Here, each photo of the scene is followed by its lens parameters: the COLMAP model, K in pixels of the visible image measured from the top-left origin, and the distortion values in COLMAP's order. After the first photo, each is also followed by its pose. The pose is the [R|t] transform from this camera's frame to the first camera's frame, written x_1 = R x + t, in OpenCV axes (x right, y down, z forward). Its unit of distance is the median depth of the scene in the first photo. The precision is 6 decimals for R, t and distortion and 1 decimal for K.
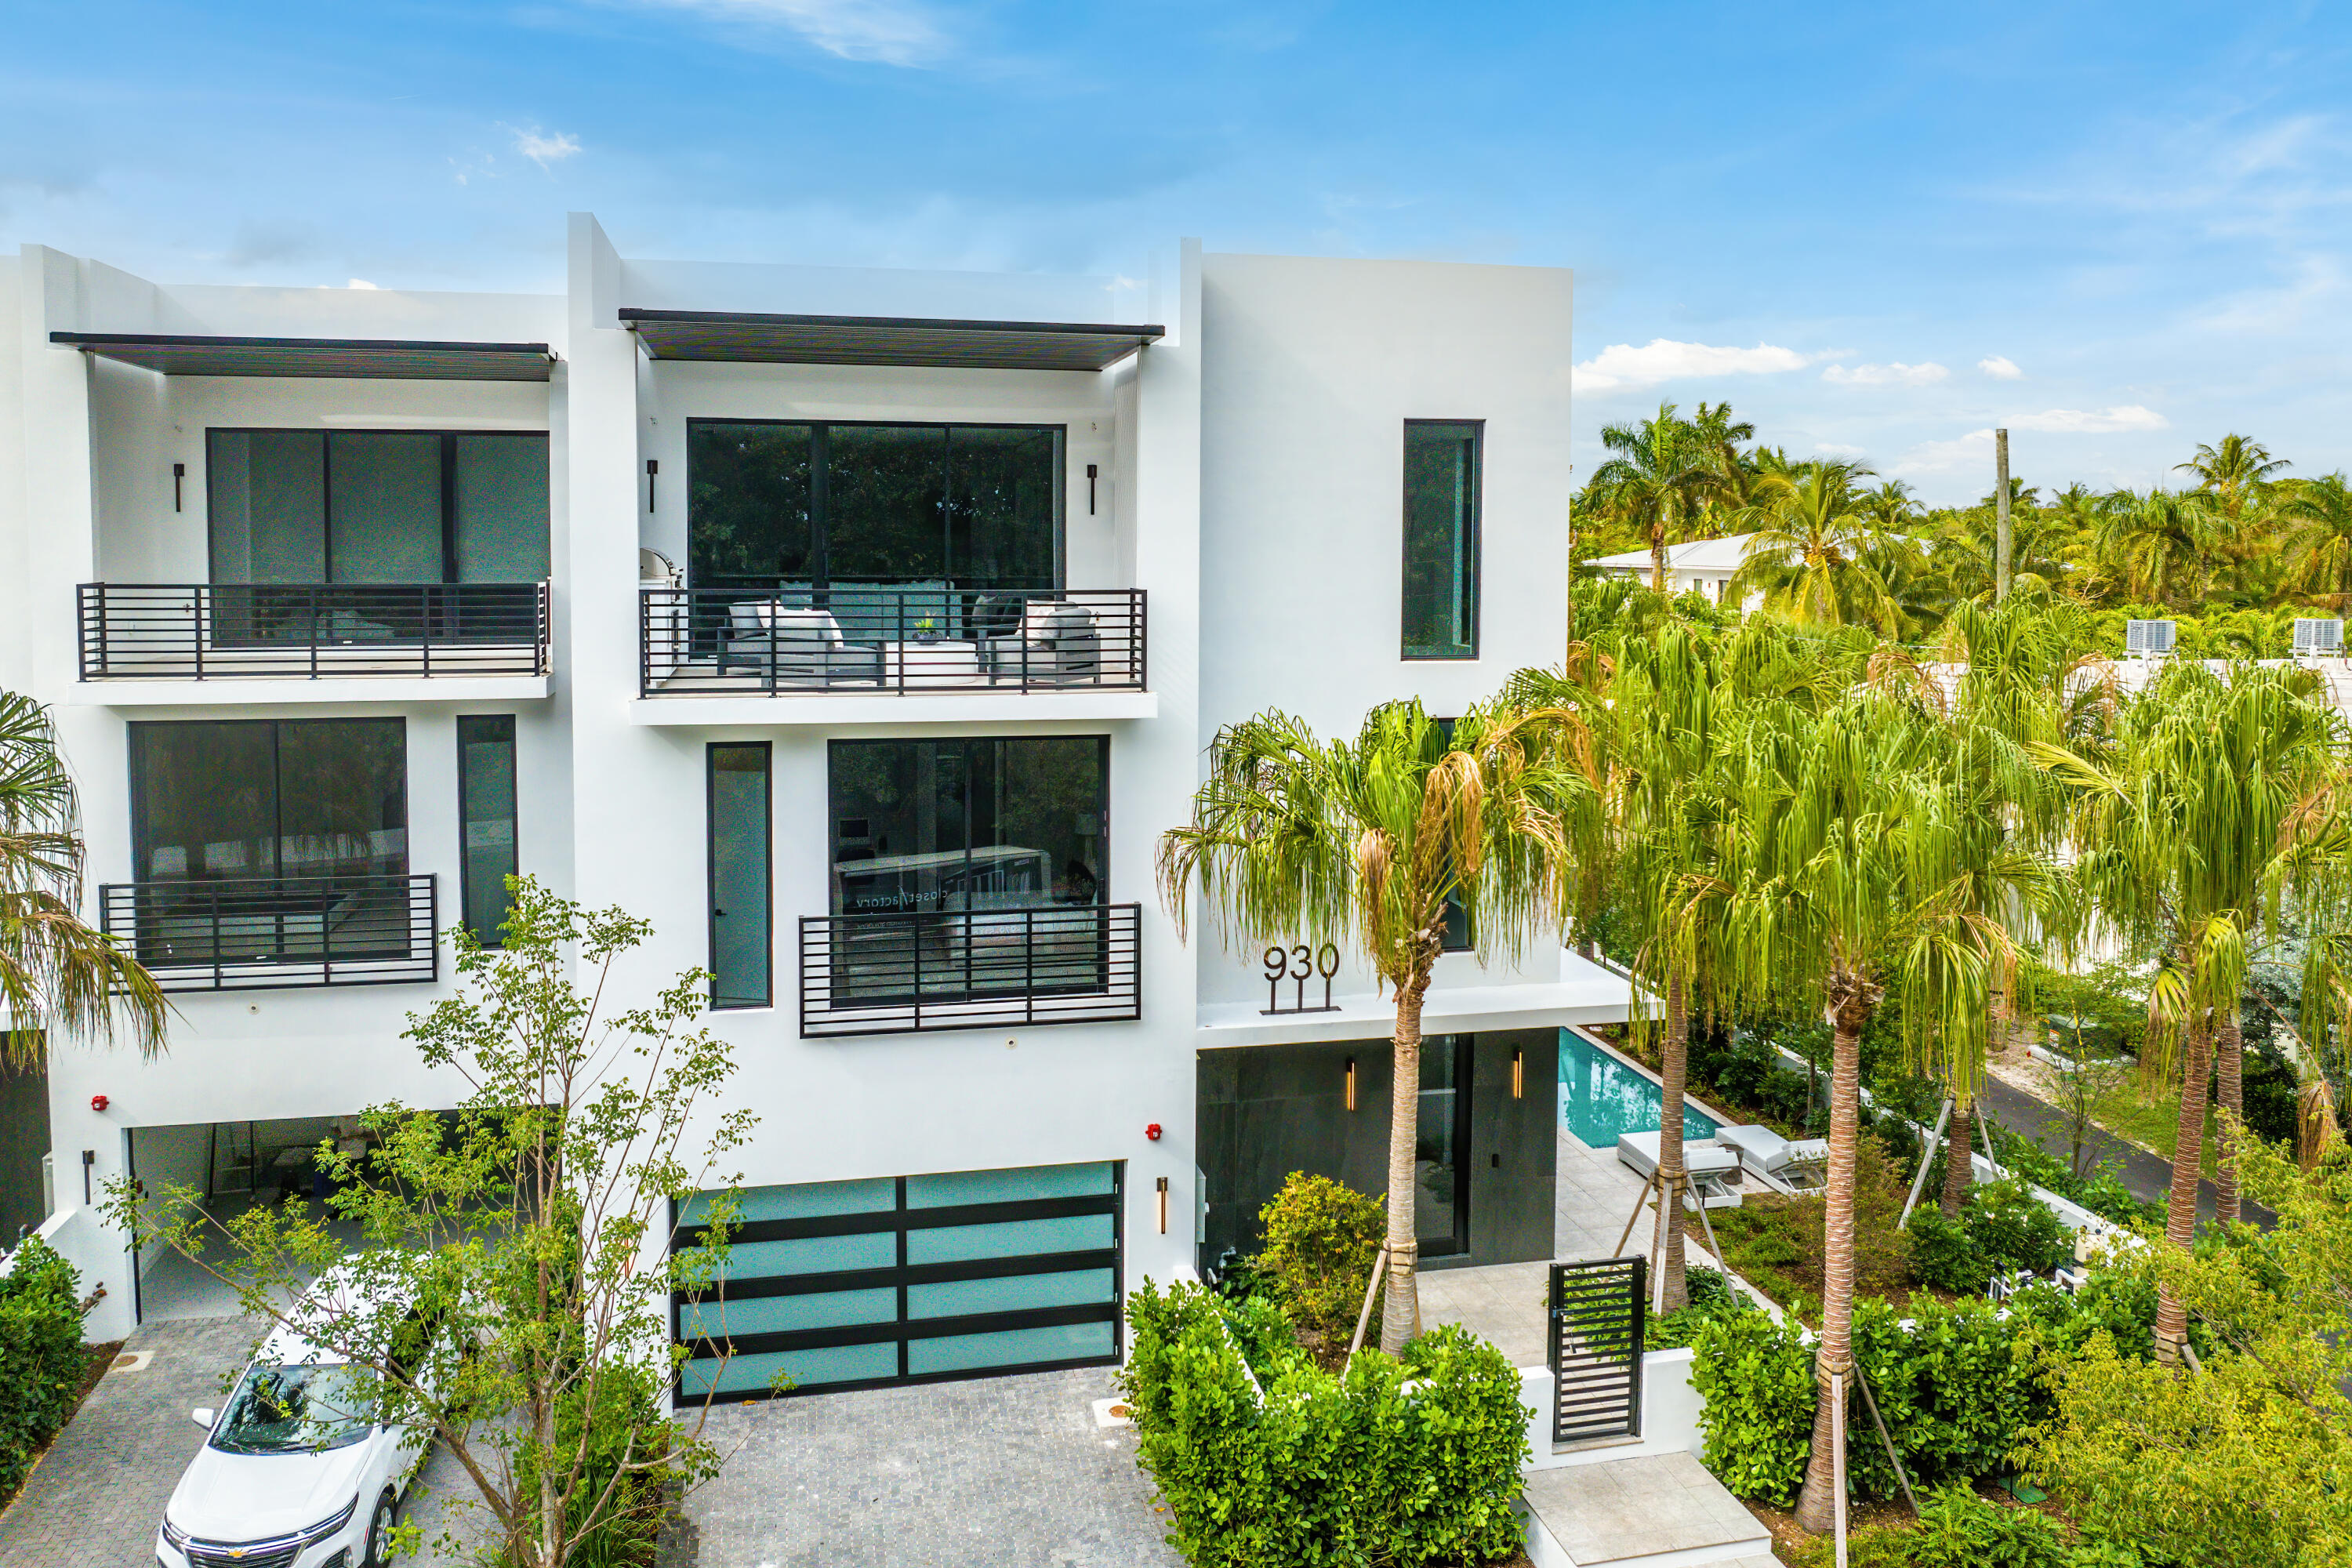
lens RADIAL K [[1743.8, 0, 1176.9], [0, 1743.8, 628.5], [0, 0, 1]] dist [-0.026552, 0.006599]
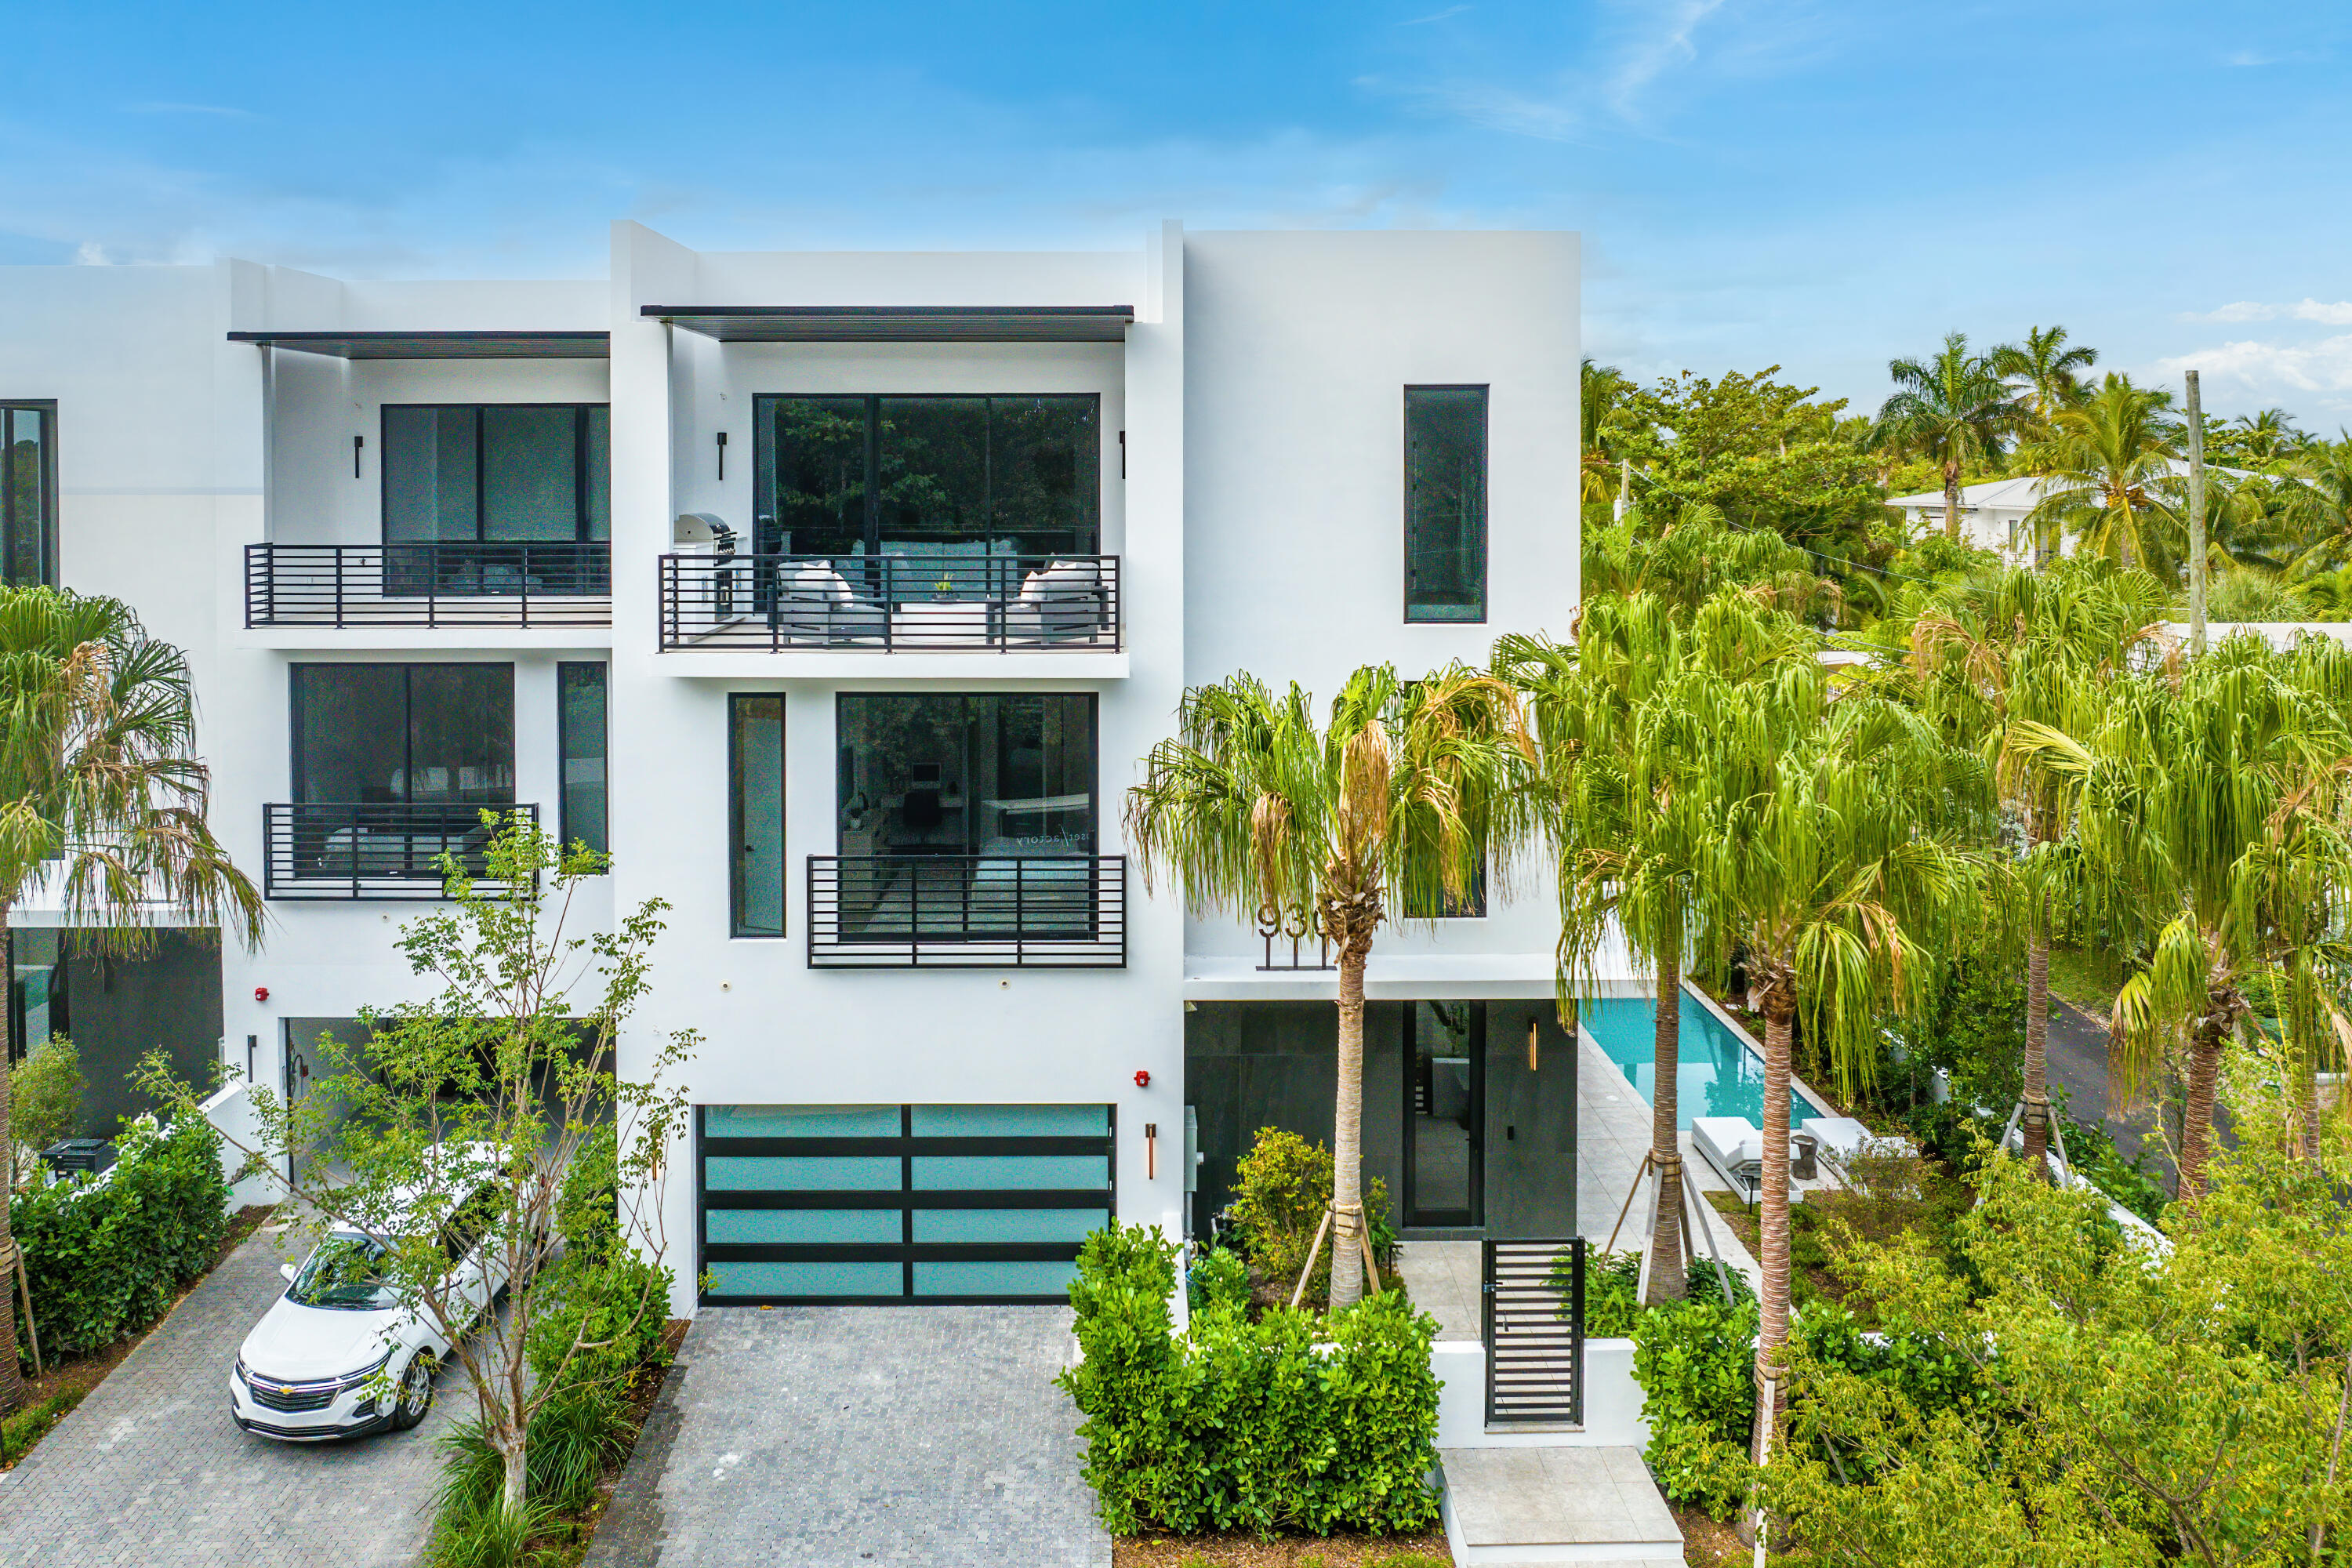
lens RADIAL K [[1798.3, 0, 1173.2], [0, 1798.3, 491.4], [0, 0, 1]] dist [-0.014346, -0.004491]
pose [[0.976652, -0.002956, -0.214805, 0.241477], [-0.005296, 0.999270, -0.037831, -0.019713], [0.214760, 0.038085, 0.975924, -0.052478]]
